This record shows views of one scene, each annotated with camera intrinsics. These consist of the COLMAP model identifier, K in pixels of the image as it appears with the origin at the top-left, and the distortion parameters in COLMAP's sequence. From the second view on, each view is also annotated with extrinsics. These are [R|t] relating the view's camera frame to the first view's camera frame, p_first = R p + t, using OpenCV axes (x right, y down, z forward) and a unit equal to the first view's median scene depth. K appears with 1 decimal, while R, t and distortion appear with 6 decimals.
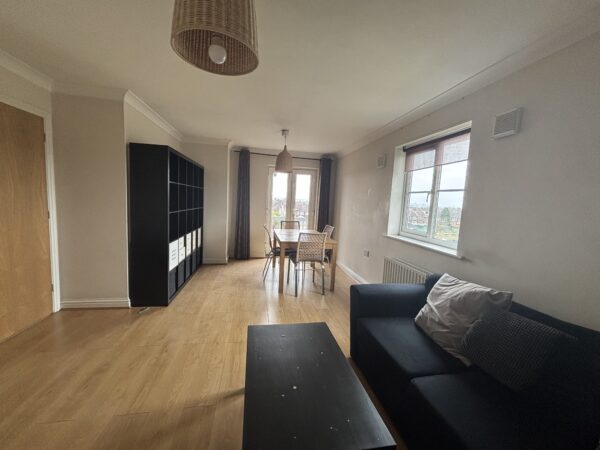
lens RADIAL K [[243.0, 0, 300.0], [0, 243.0, 225.0], [0, 0, 1]] dist [-0.000303, 0.000274]
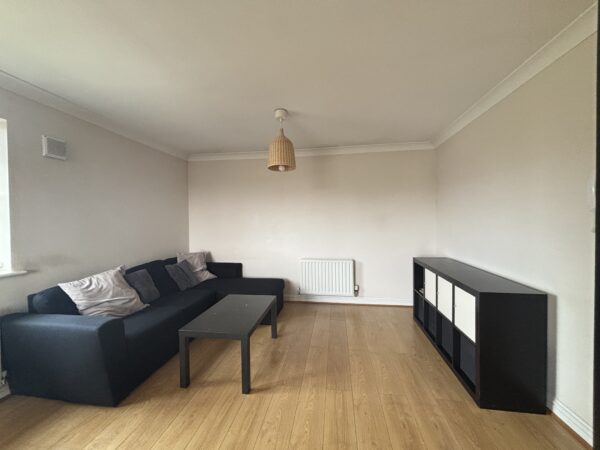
lens RADIAL K [[243.0, 0, 300.0], [0, 243.0, 225.0], [0, 0, 1]] dist [-0.000303, 0.000274]
pose [[-0.947458, -0.044085, 0.316827, -0.415187], [-0.002500, 0.991448, 0.130479, -0.112271], [-0.319869, 0.122832, -0.939466, 1.032295]]
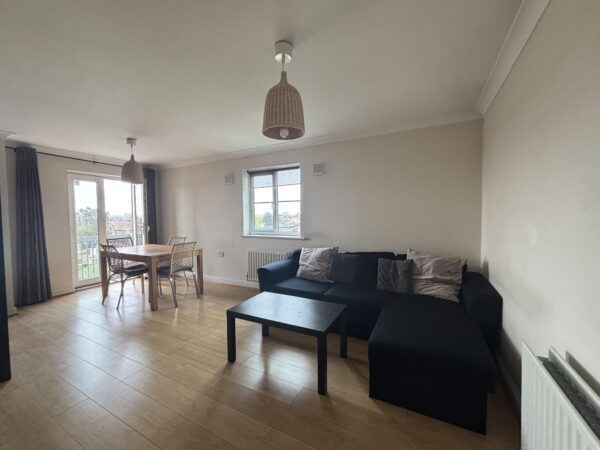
lens RADIAL K [[243.0, 0, 300.0], [0, 243.0, 225.0], [0, 0, 1]] dist [-0.000303, 0.000274]
pose [[0.613668, -0.091176, 0.784282, -0.514171], [0.121155, 0.992420, 0.020574, -0.003989], [-0.780213, 0.082394, 0.620063, -0.068299]]
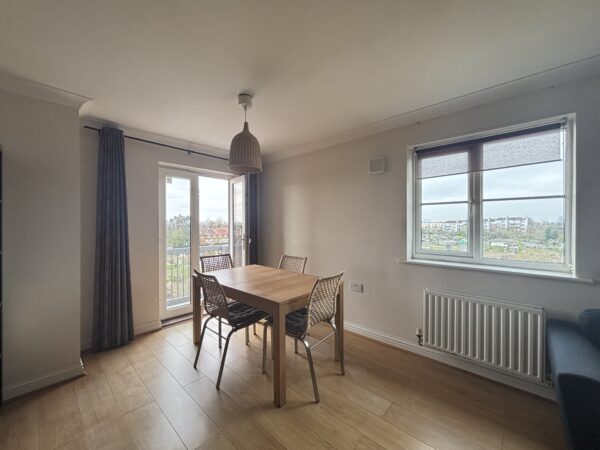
lens RADIAL K [[239.4, 0, 295.4], [0, 239.4, 224.3], [0, 0, 1]] dist [-0.001211, 0.000074]
pose [[0.799697, -0.056659, 0.597725, -0.377325], [0.103131, 0.993704, -0.043784, -0.078321], [-0.591480, 0.096658, 0.800505, 0.638725]]
